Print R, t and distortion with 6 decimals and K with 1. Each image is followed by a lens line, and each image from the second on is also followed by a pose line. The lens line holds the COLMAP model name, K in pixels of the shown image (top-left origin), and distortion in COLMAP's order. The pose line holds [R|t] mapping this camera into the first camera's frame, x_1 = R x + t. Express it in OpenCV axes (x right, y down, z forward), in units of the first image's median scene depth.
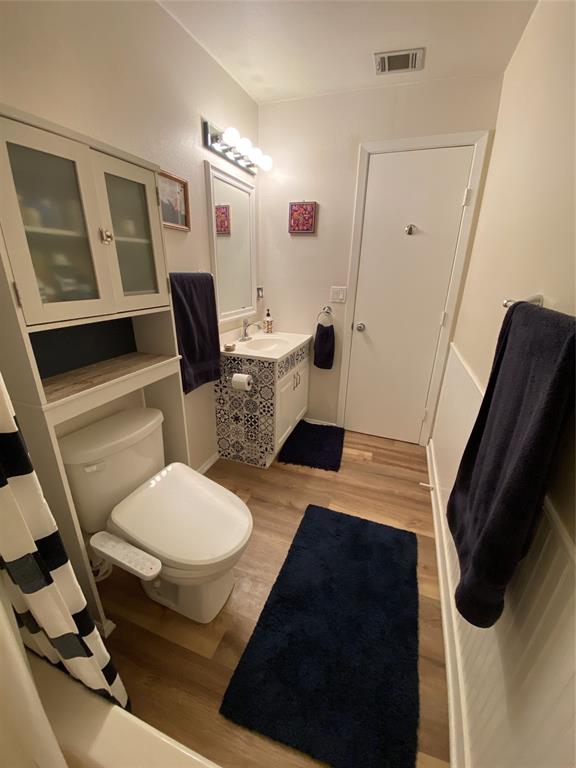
lens RADIAL K [[312.6, 0, 290.2], [0, 312.6, 386.5], [0, 0, 1]] dist [-0.001013, -0.000162]
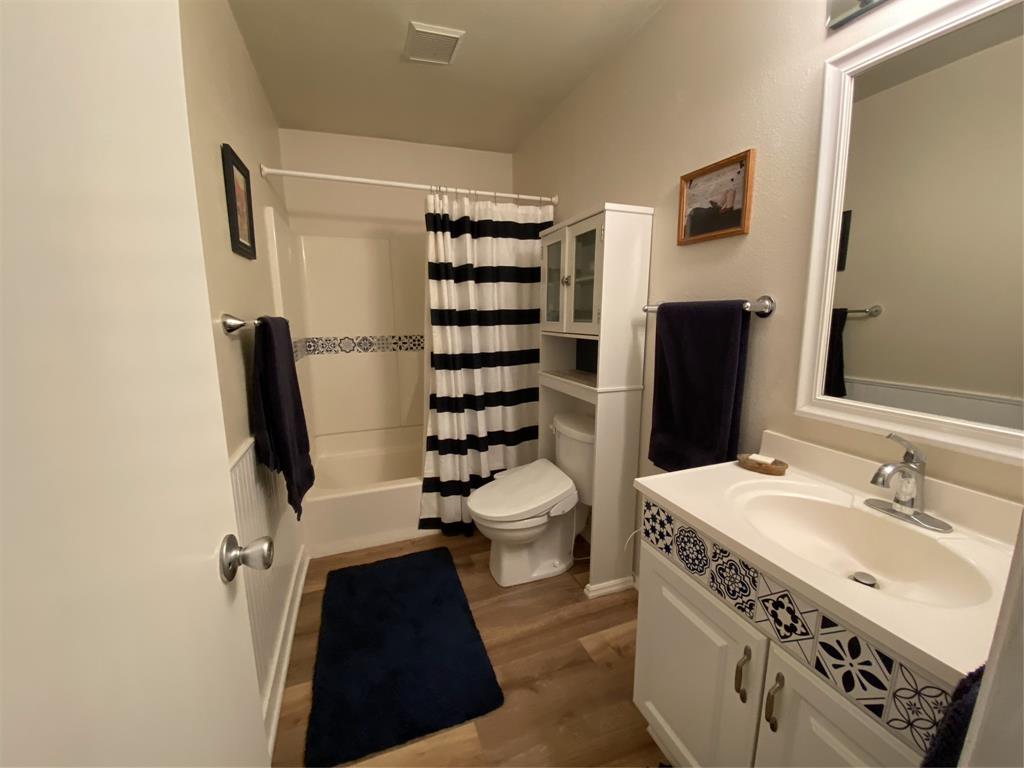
lens RADIAL K [[416.8, 0, 511.2], [0, 416.8, 384.5], [0, 0, 1]] dist [-0.001013, -0.000162]
pose [[-0.760034, 0.094368, -0.642995, 0.572987], [-0.236095, 0.881709, 0.408471, -0.497272], [0.605481, 0.462260, -0.647849, 1.482899]]
